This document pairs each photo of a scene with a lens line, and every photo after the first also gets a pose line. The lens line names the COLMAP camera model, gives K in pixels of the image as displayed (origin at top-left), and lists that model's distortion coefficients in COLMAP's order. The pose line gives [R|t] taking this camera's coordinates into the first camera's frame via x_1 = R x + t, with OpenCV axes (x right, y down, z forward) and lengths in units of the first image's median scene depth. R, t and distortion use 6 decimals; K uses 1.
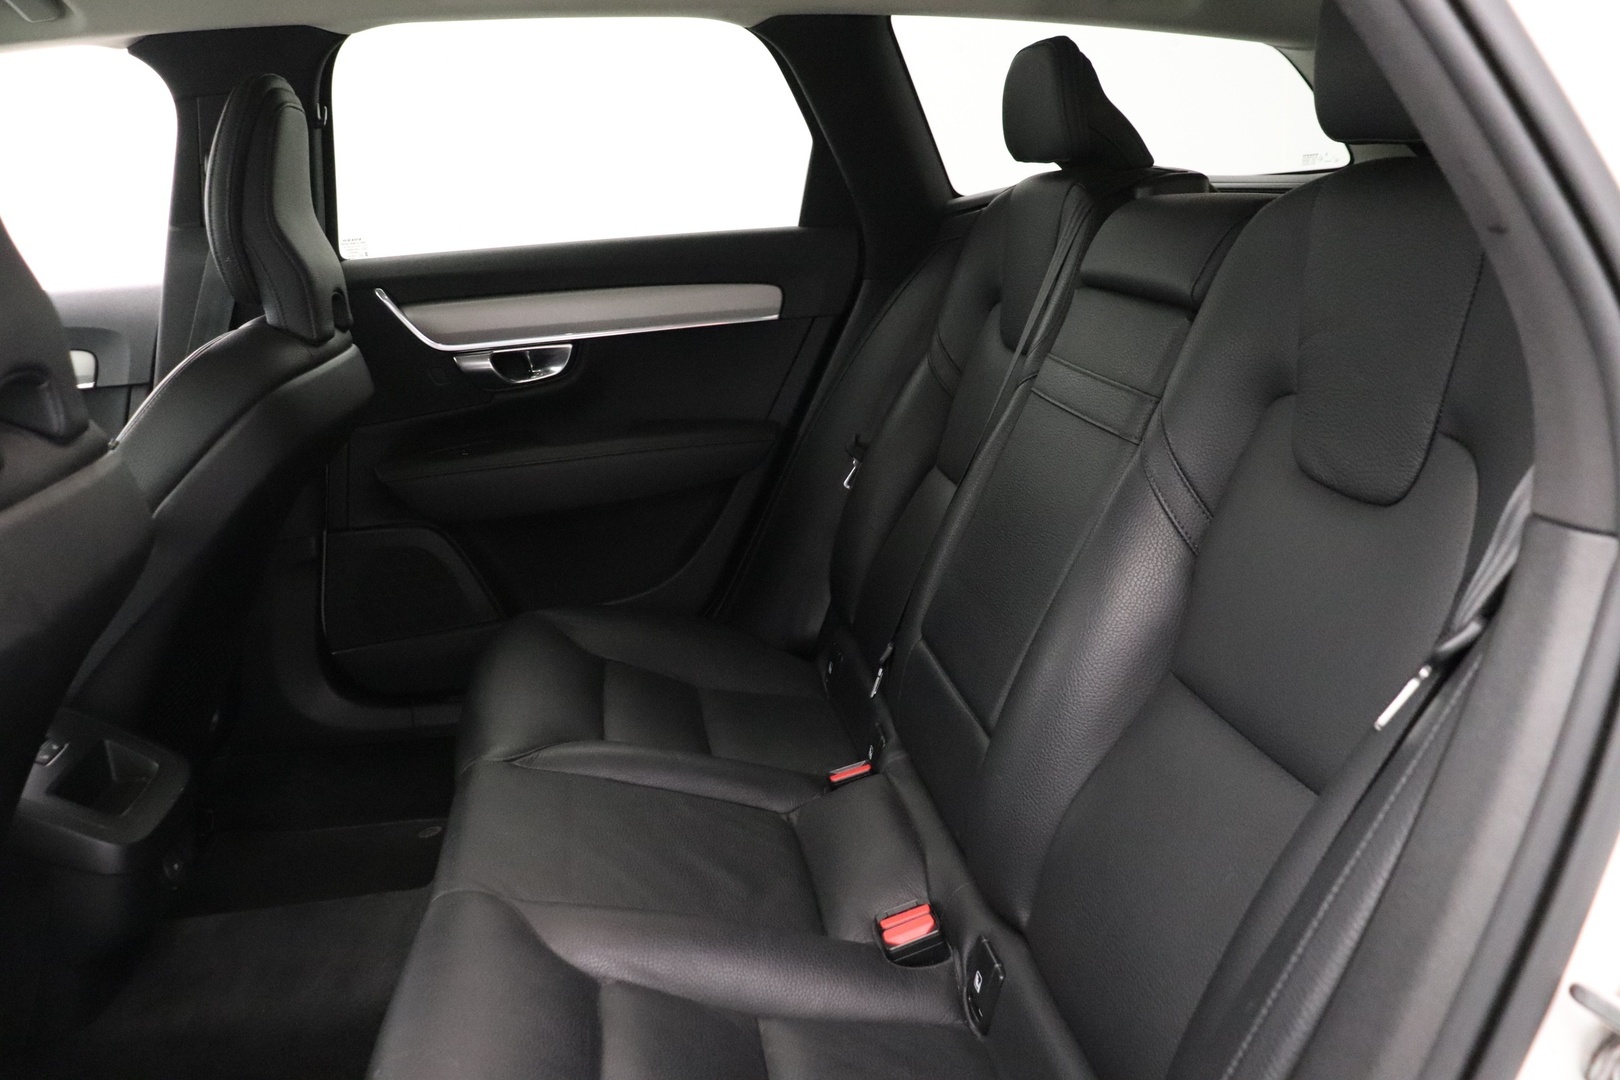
lens RADIAL K [[1345.9, 0, 822.2], [0, 1345.9, 540.7], [0, 0, 1]] dist [-0.123037, 0.063396]
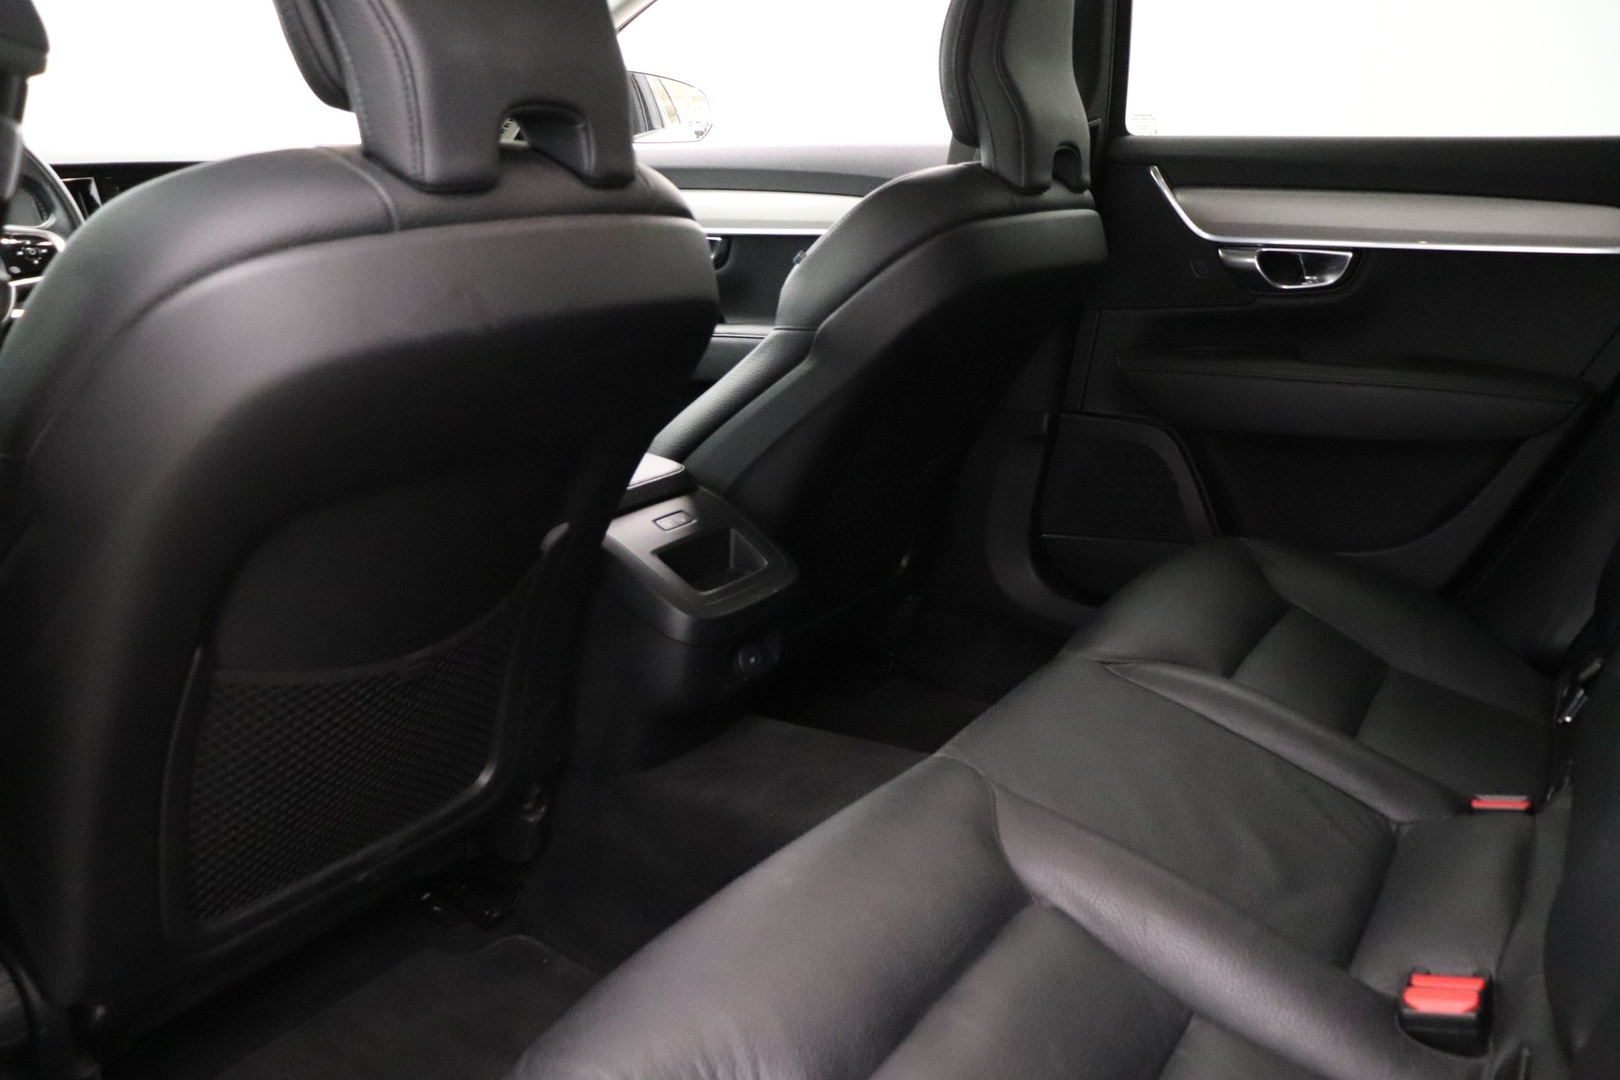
lens RADIAL K [[1345.9, 0, 809.6], [0, 1345.9, 538.4], [0, 0, 1]] dist [-0.123037, 0.063396]
pose [[0.759927, 0.228951, -0.608353, 0.119479], [-0.211060, 0.972115, 0.102205, 0.024770], [0.614789, 0.050731, 0.787059, 0.121385]]
